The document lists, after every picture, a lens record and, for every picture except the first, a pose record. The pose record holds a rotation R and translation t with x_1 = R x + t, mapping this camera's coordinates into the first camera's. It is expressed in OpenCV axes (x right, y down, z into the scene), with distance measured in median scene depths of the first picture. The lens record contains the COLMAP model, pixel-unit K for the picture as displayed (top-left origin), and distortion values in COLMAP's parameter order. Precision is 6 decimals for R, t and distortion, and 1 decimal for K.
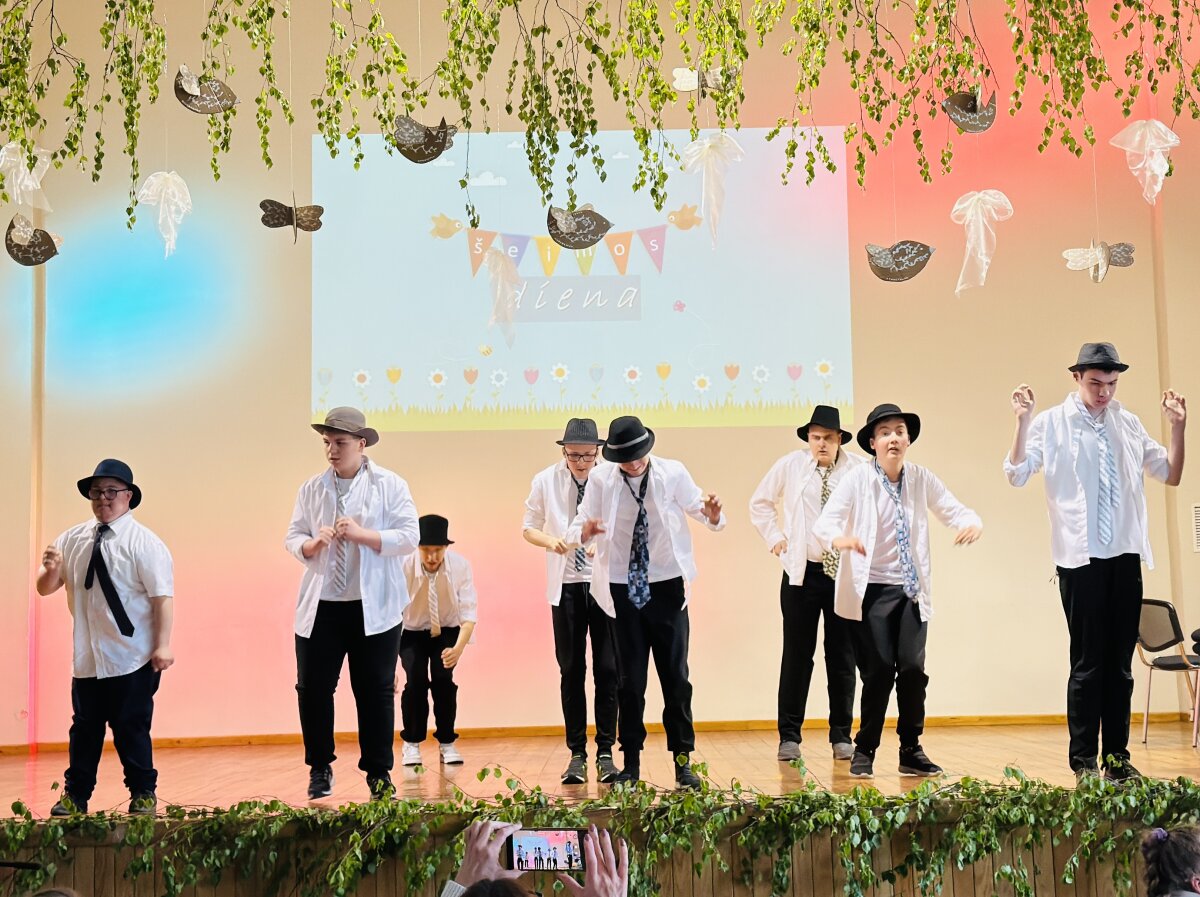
lens RADIAL K [[1797.5, 0, 596.4], [0, 1797.5, 446.9], [0, 0, 1]] dist [0.019527, 0.160643]
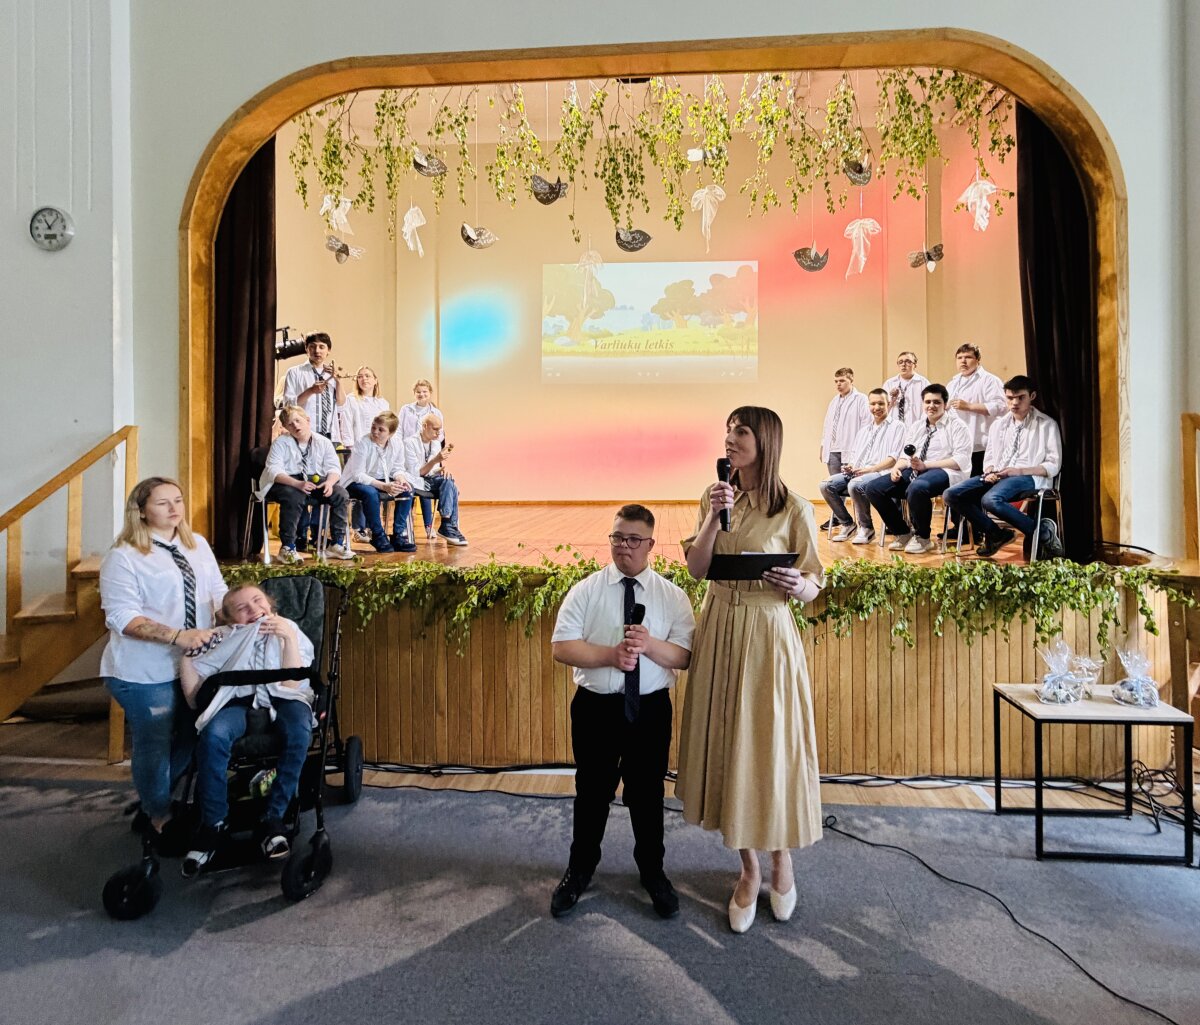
lens RADIAL K [[679.2, 0, 605.5], [0, 679.2, 465.0], [0, 0, 1]] dist [-0.003938, -0.000006]
pose [[0.997350, 0.020396, -0.069837, 0.014368], [-0.012845, 0.994185, 0.106921, 0.029988], [0.071612, -0.105741, 0.991812, 0.299130]]
